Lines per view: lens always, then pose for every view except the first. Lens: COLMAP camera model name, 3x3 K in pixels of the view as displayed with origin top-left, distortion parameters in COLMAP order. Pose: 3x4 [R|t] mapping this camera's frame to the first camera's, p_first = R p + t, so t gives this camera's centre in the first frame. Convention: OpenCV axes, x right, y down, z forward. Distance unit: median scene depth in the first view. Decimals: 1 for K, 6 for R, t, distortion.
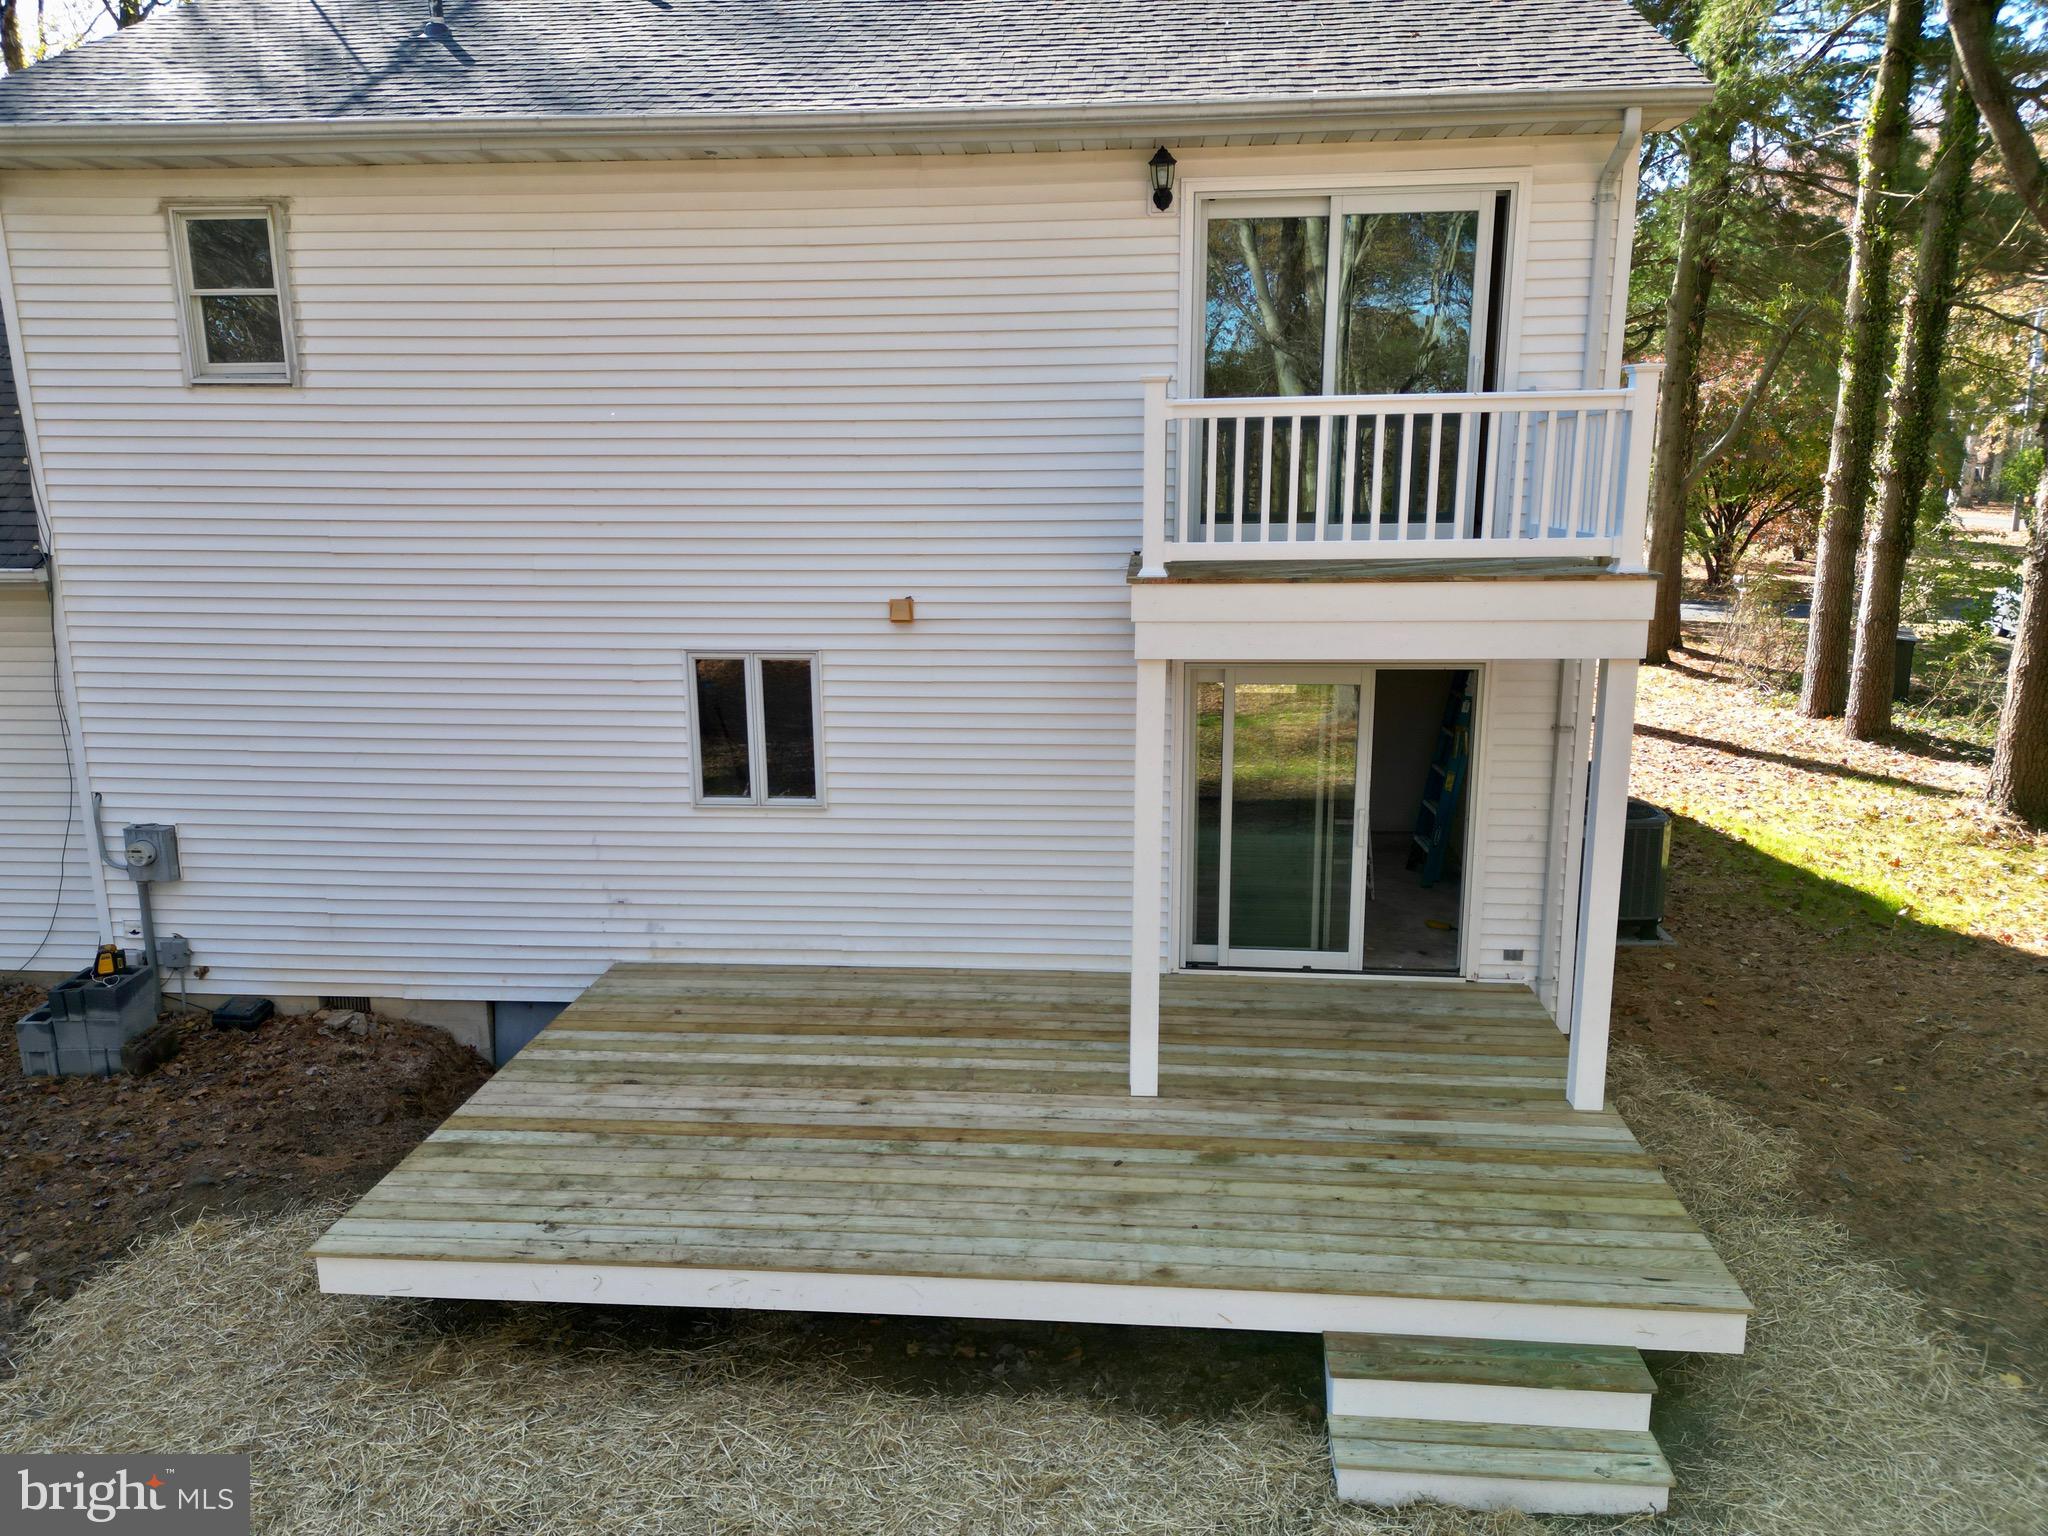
lens RADIAL K [[1431.9, 0, 1025.0], [0, 1431.9, 755.3], [0, 0, 1]] dist [0.073434, -0.069079]
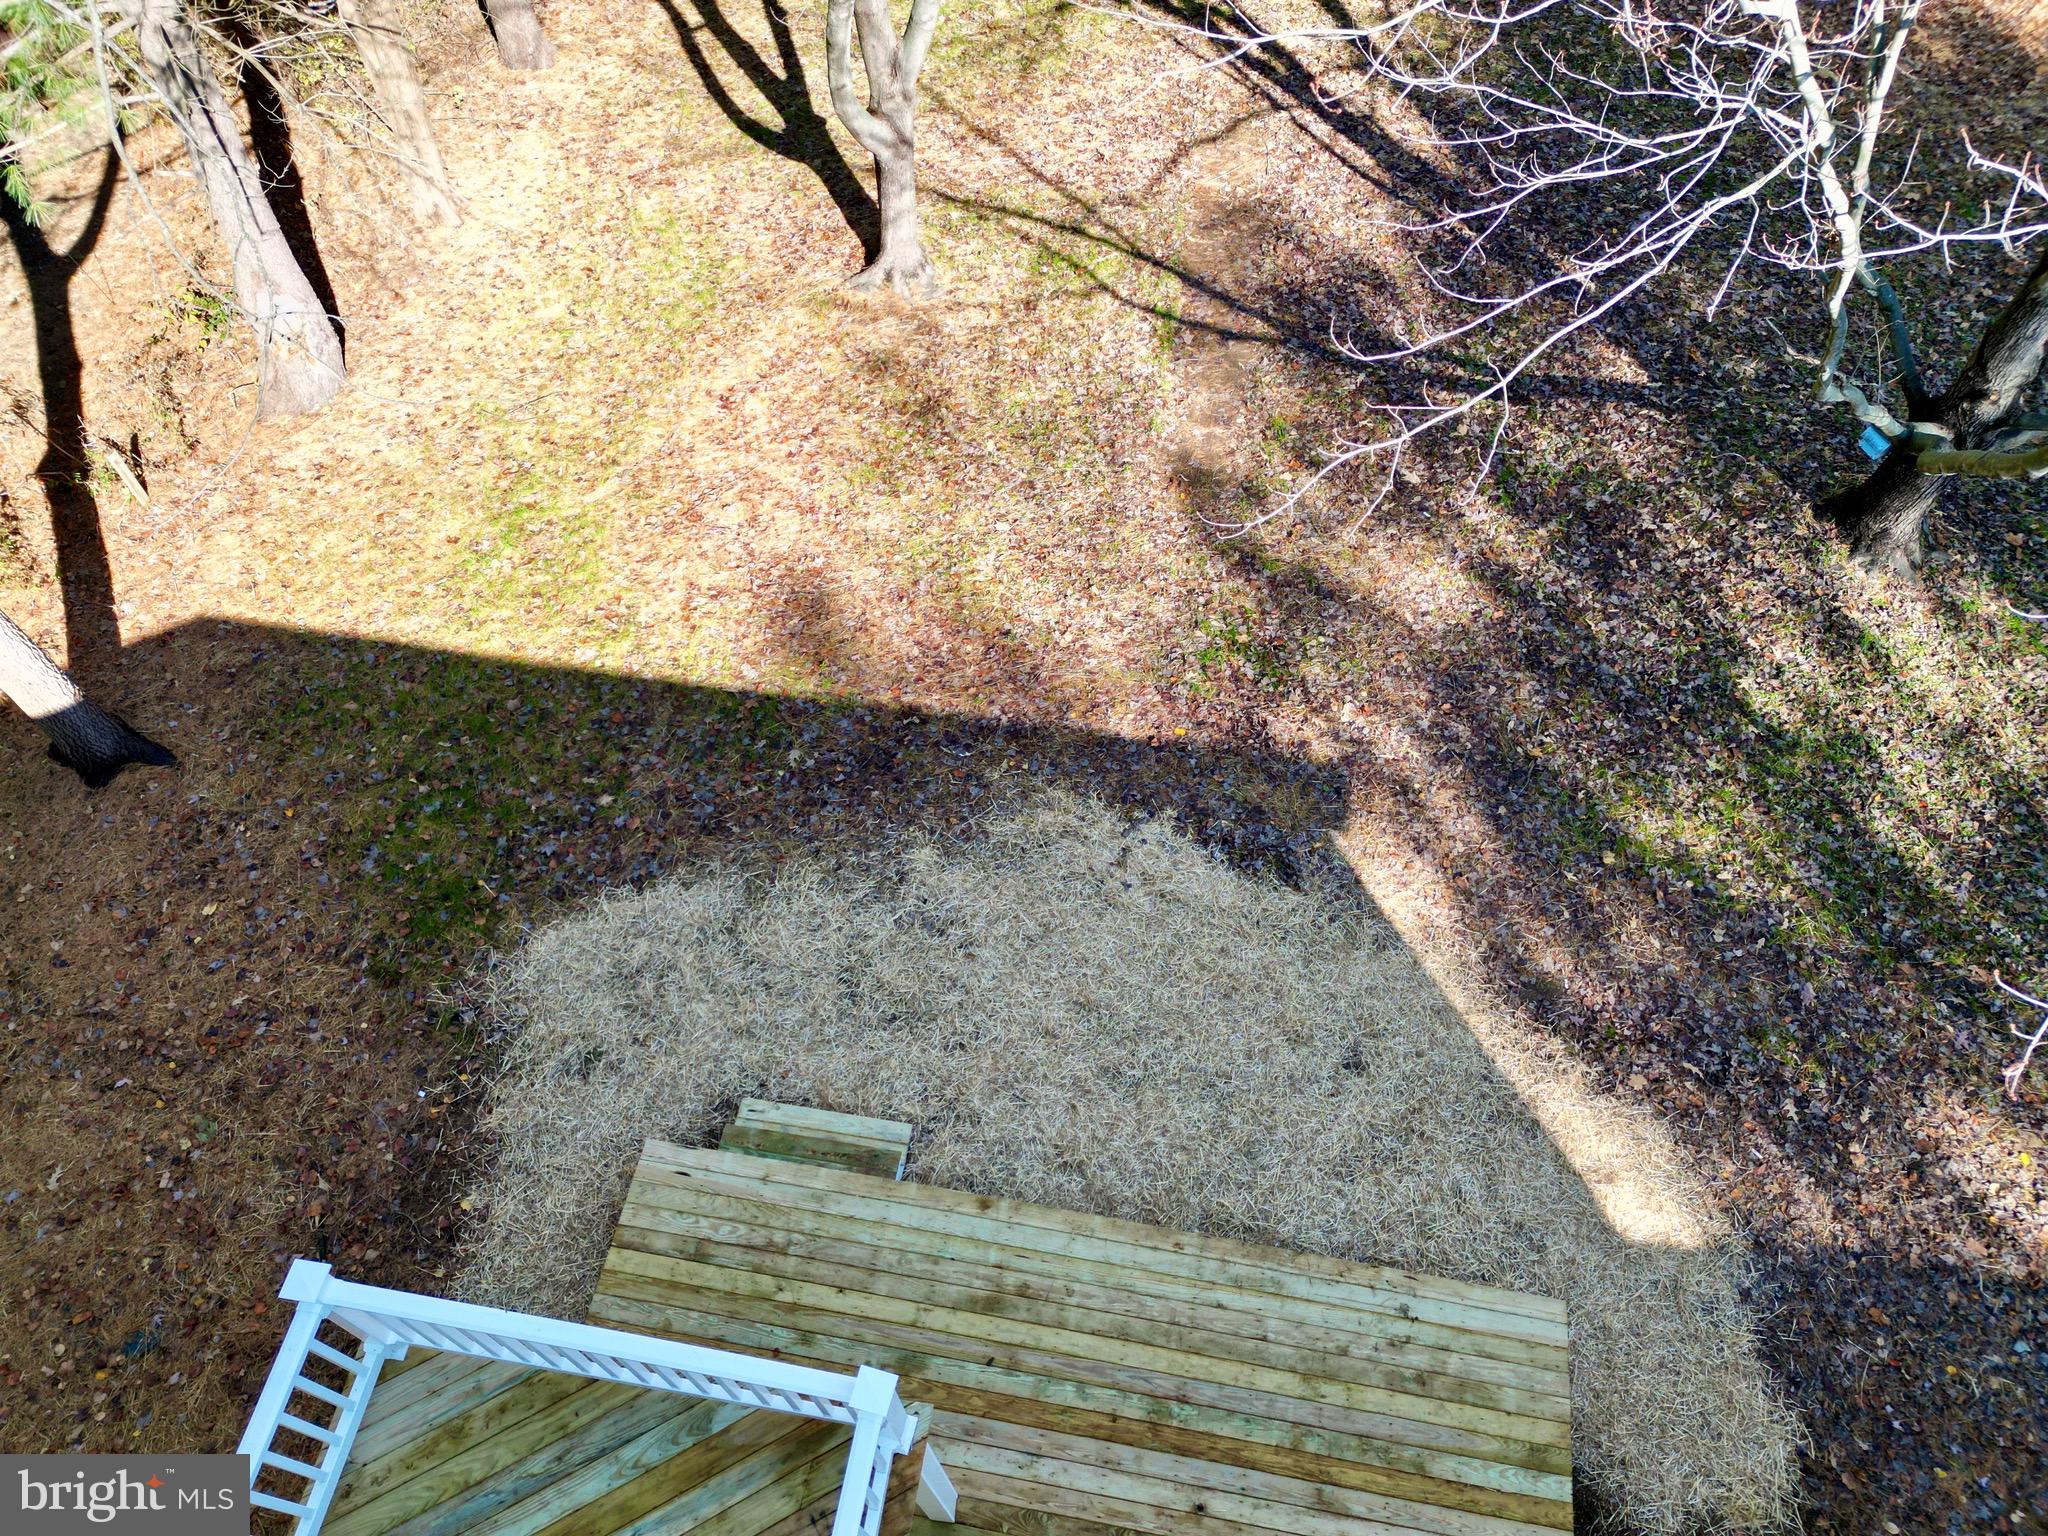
lens RADIAL K [[1431.9, 0, 1029.9], [0, 1431.9, 769.6], [0, 0, 1]] dist [0.073434, -0.069079]
pose [[-0.996313, -0.062118, 0.059172, -0.010637], [0.032359, 0.366679, 0.929784, -0.841332], [-0.079454, 0.928271, -0.363317, 0.746140]]
